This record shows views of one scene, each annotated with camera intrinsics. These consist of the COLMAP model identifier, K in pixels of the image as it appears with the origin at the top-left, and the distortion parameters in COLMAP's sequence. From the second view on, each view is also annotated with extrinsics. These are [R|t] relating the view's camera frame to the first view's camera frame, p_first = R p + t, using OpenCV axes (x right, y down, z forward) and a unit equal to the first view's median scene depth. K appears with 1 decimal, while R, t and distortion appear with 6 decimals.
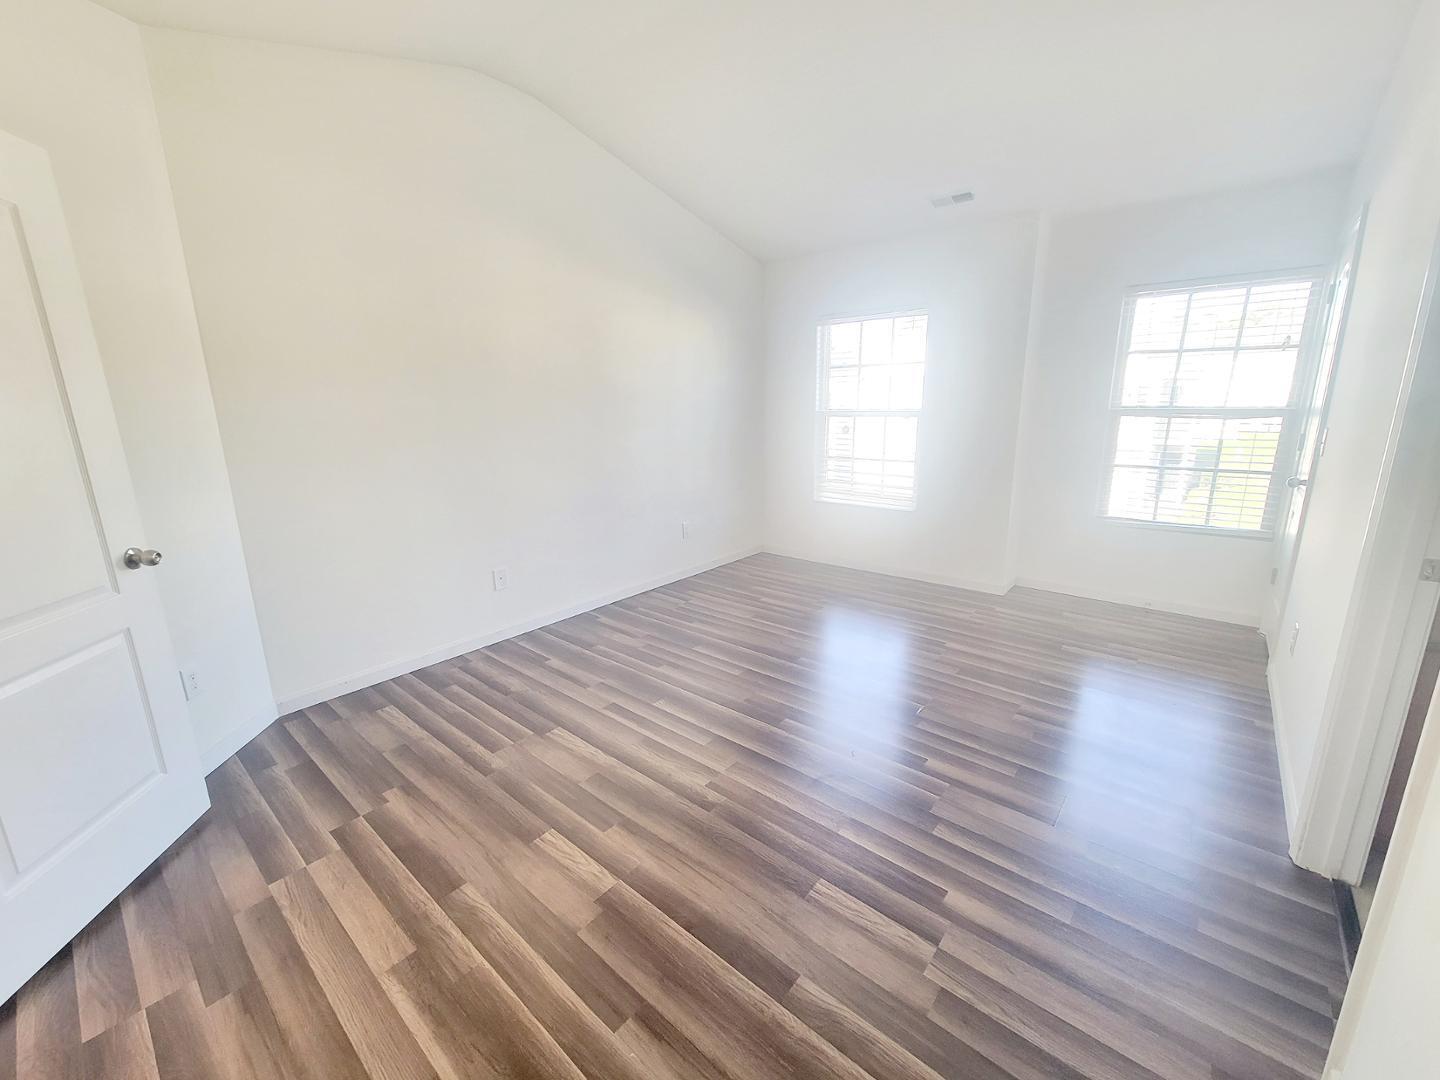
lens RADIAL K [[587.0, 0, 719.9], [0, 587.0, 539.8], [0, 0, 1]] dist [0.004343, -0.000913]
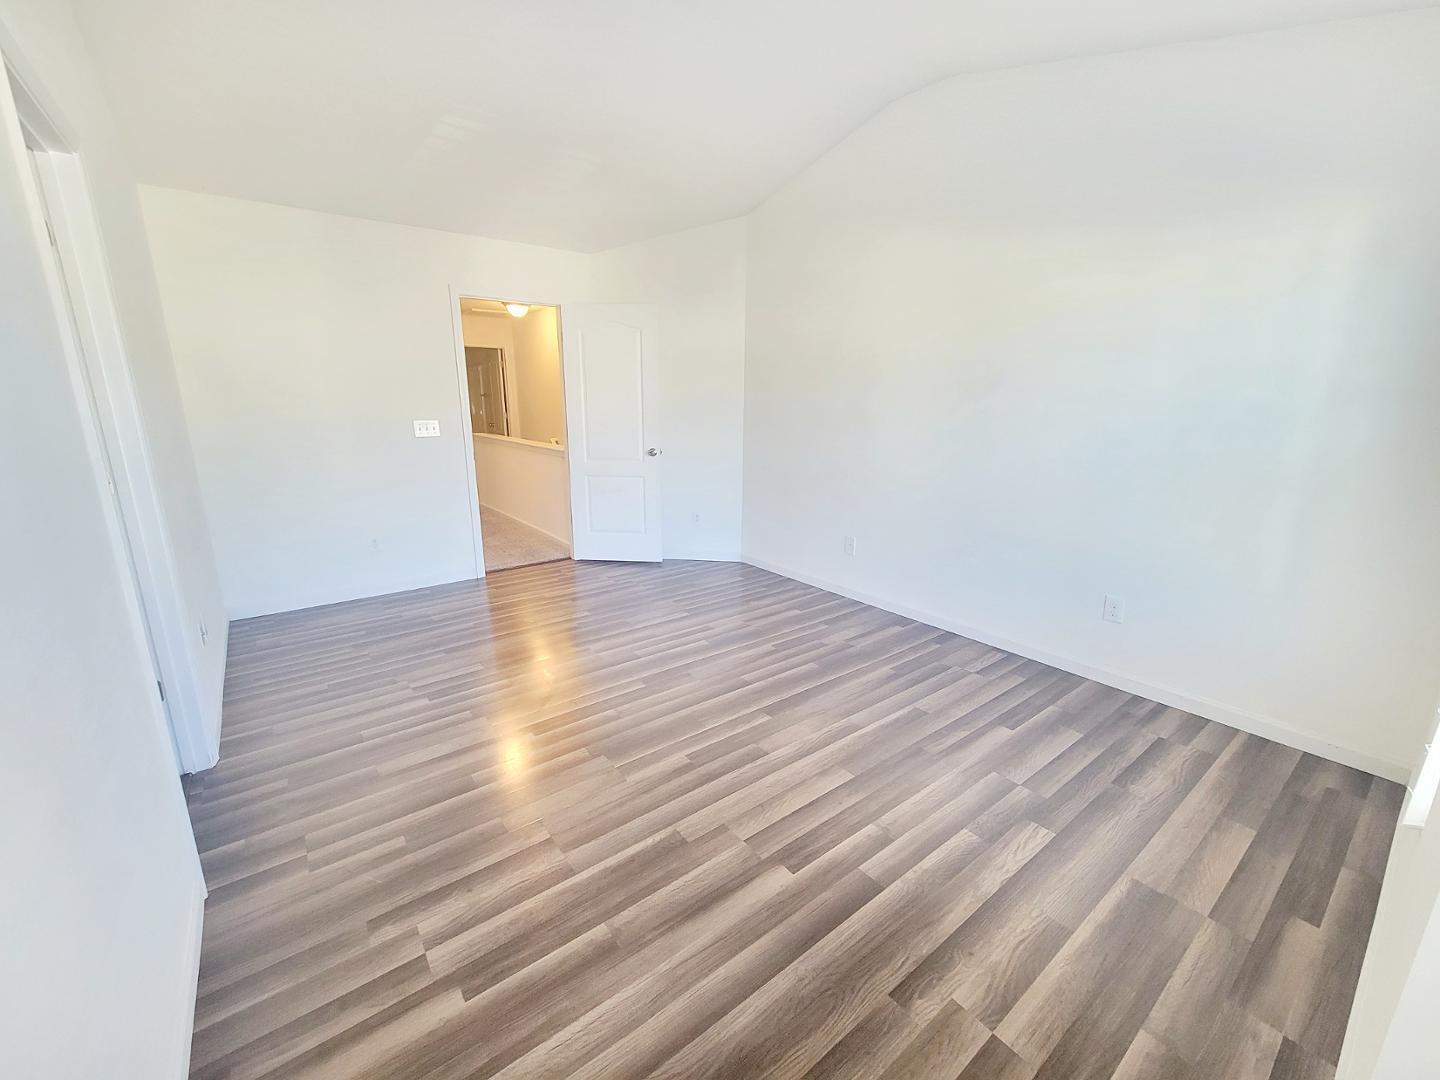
lens RADIAL K [[587.0, 0, 707.4], [0, 587.0, 528.6], [0, 0, 1]] dist [0.004343, -0.000913]
pose [[-0.220918, 0.232367, -0.947207, 0.915460], [-0.222109, 0.933696, 0.280855, -0.266173], [0.949665, 0.272429, -0.154659, 1.029943]]
